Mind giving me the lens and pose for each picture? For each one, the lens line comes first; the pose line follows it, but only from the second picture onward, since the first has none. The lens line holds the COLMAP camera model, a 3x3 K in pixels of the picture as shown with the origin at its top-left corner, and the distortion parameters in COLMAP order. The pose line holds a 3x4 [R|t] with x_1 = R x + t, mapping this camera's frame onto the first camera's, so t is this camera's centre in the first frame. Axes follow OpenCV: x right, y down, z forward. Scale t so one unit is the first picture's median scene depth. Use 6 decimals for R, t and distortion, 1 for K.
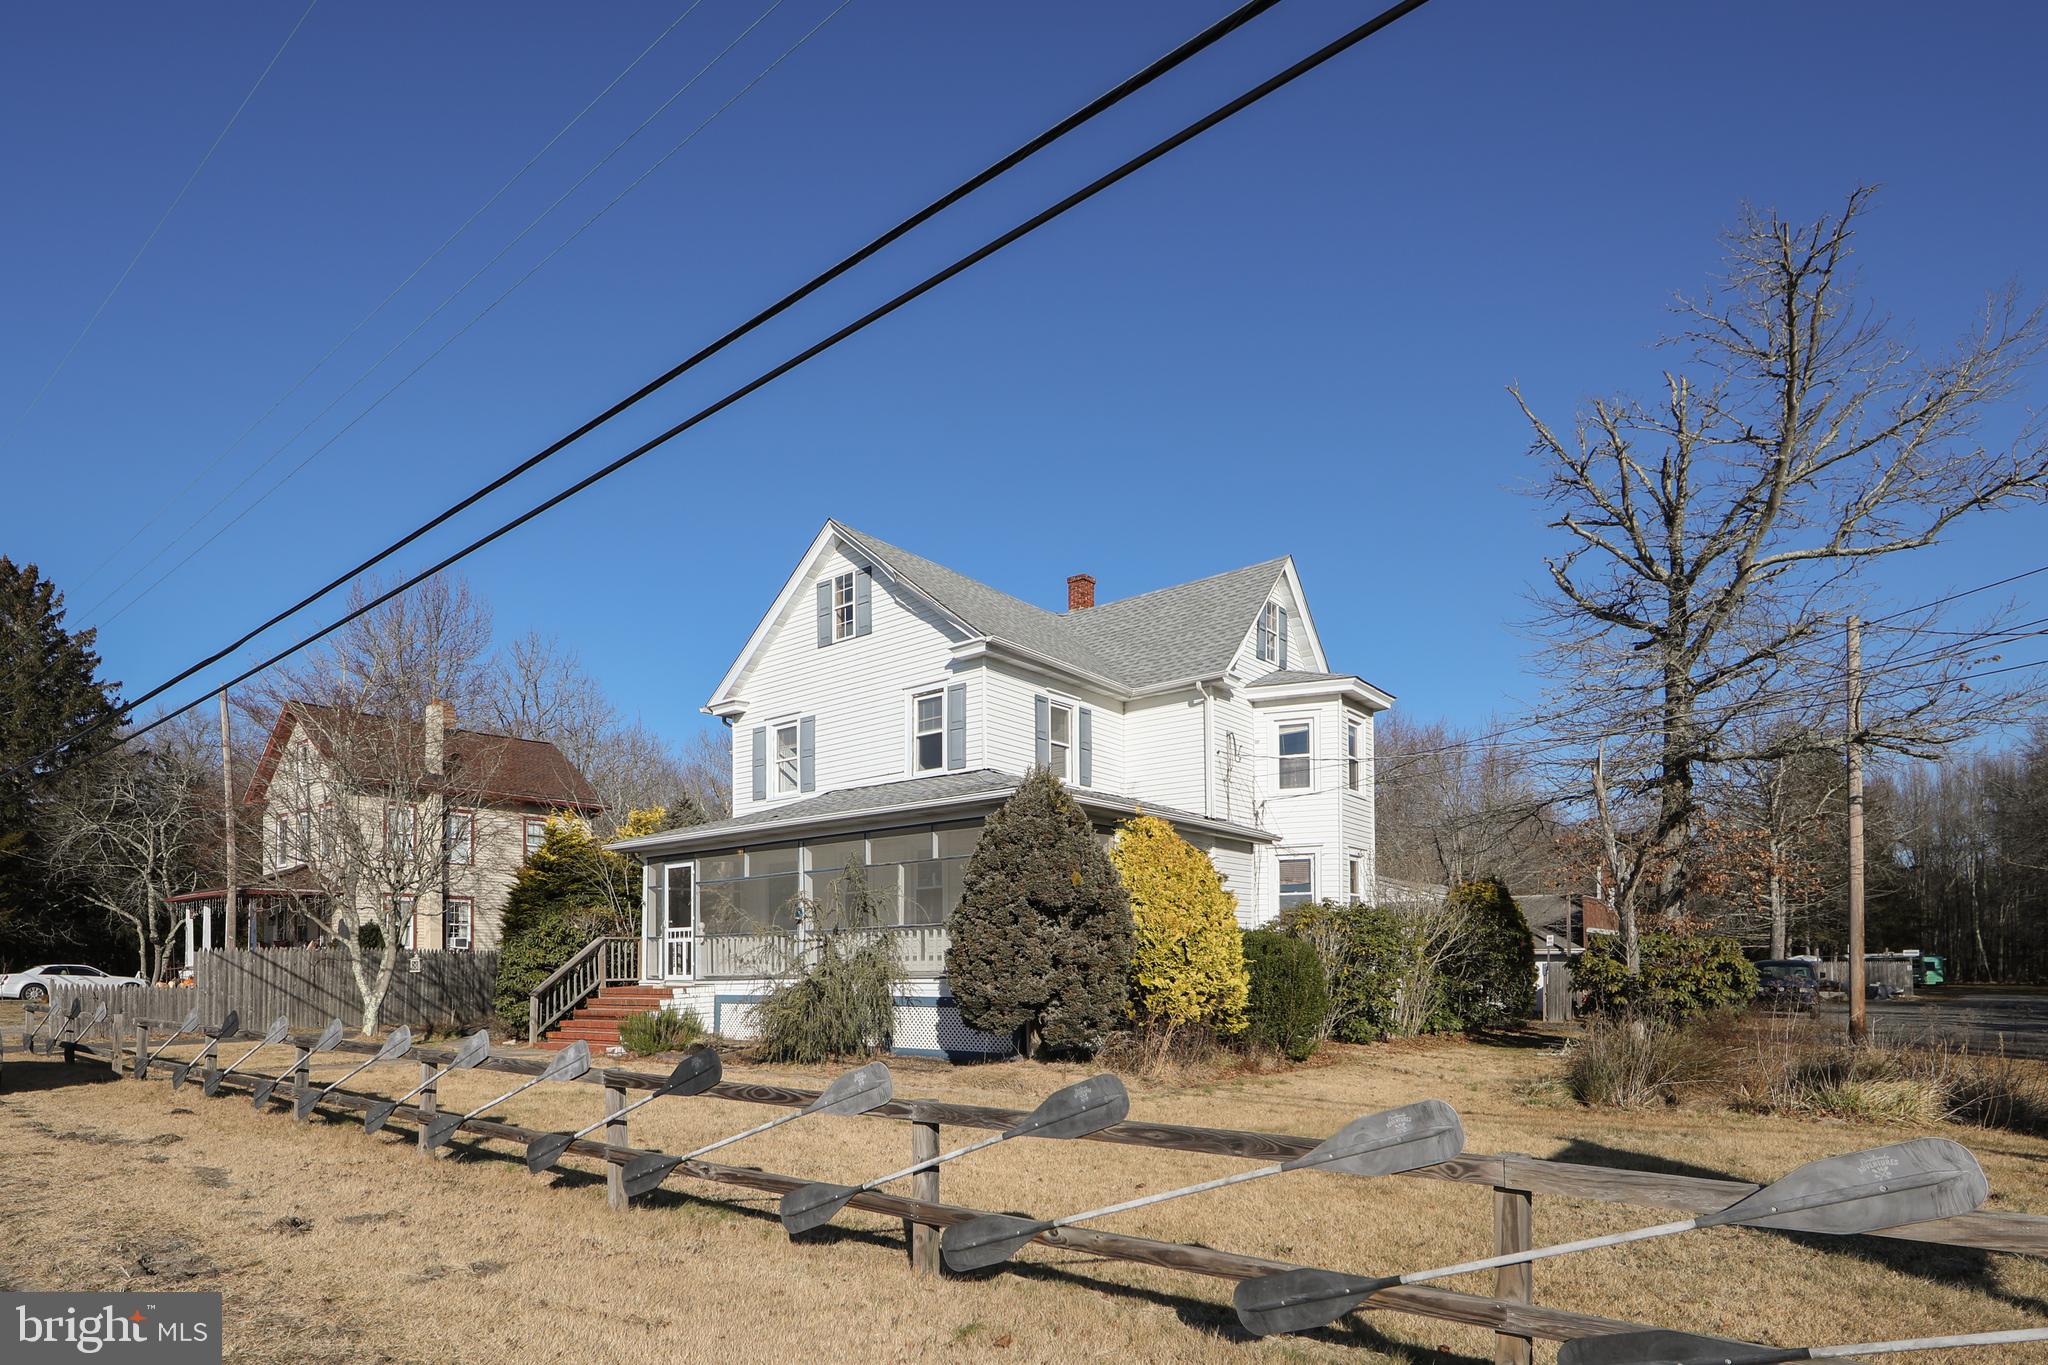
lens RADIAL K [[1122.7, 0, 905.6], [0, 1122.7, 962.5], [0, 0, 1]] dist [-0.000533, -0.000054]
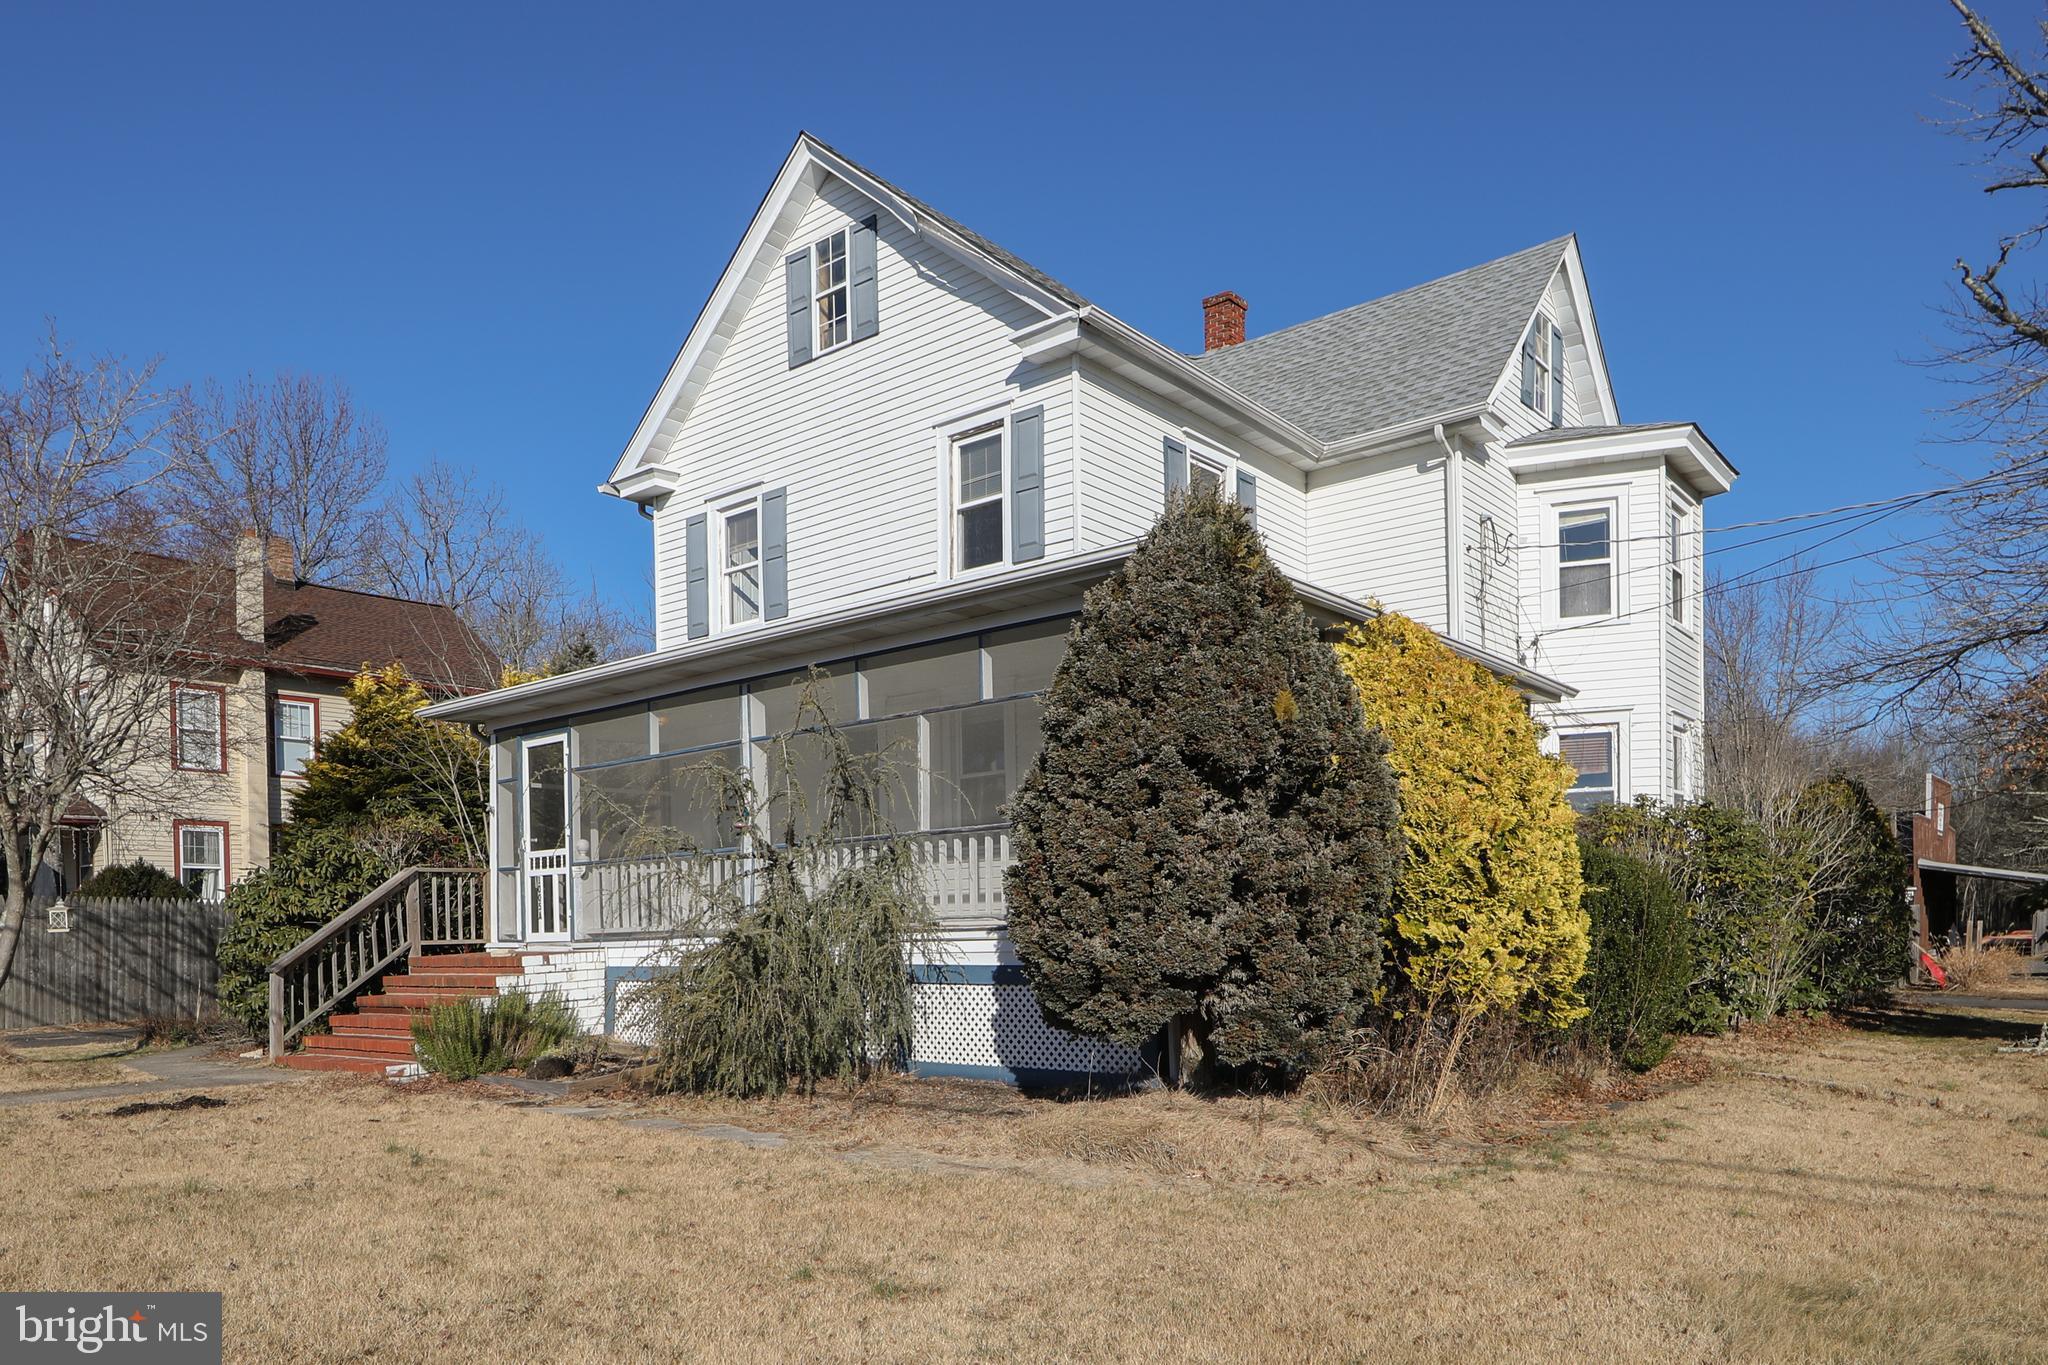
lens RADIAL K [[1383.0, 0, 1032.0], [0, 1383.0, 962.3], [0, 0, 1]] dist [-0.006701, -0.002446]
pose [[0.999078, -0.011139, 0.041463, 0.016182], [0.010000, 0.999570, 0.027575, 0.009656], [-0.041752, -0.027135, 0.998759, 0.297747]]
